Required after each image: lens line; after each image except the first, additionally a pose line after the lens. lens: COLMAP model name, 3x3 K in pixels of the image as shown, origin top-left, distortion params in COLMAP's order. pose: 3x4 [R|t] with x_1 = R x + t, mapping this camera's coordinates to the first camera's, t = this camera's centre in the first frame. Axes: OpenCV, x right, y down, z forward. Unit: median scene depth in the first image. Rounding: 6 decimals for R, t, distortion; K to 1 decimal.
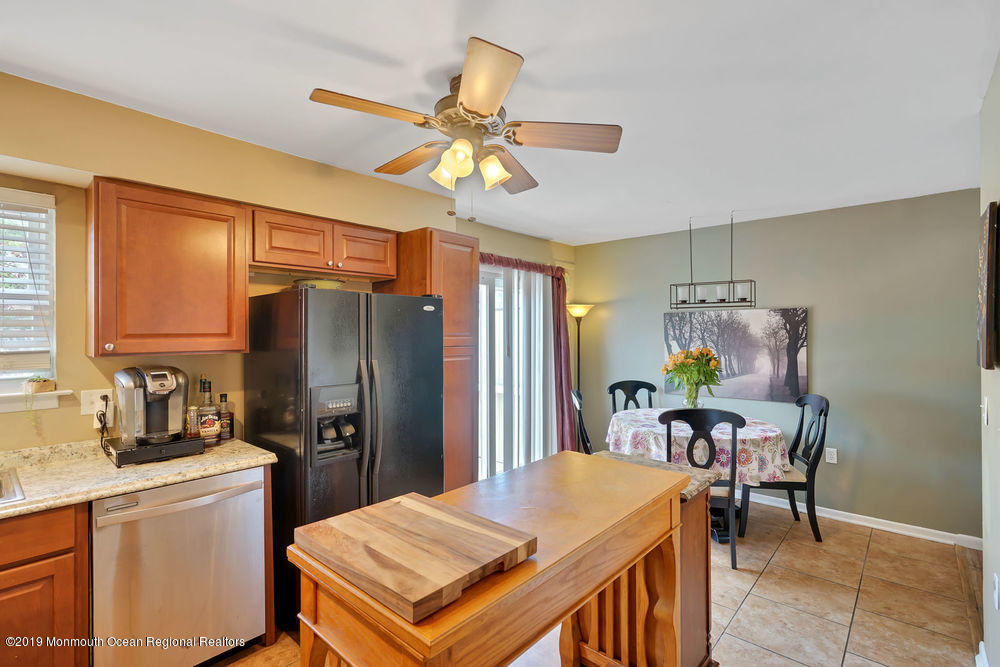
lens RADIAL K [[467.2, 0, 501.5], [0, 467.2, 334.6], [0, 0, 1]] dist [-0.002774, 0.001047]
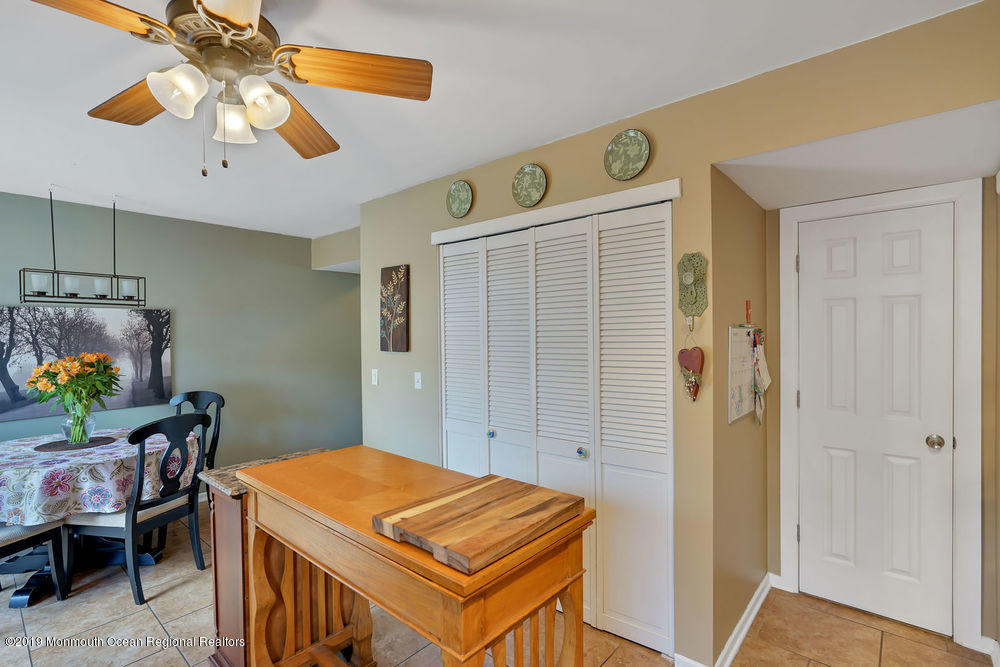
lens RADIAL K [[467.2, 0, 501.5], [0, 467.2, 334.6], [0, 0, 1]] dist [-0.002774, 0.001047]
pose [[-0.018134, -0.003062, 0.999831, -0.605638], [0.010184, 0.999943, 0.003247, 0.001830], [-0.999784, 0.010241, -0.018101, 0.443558]]
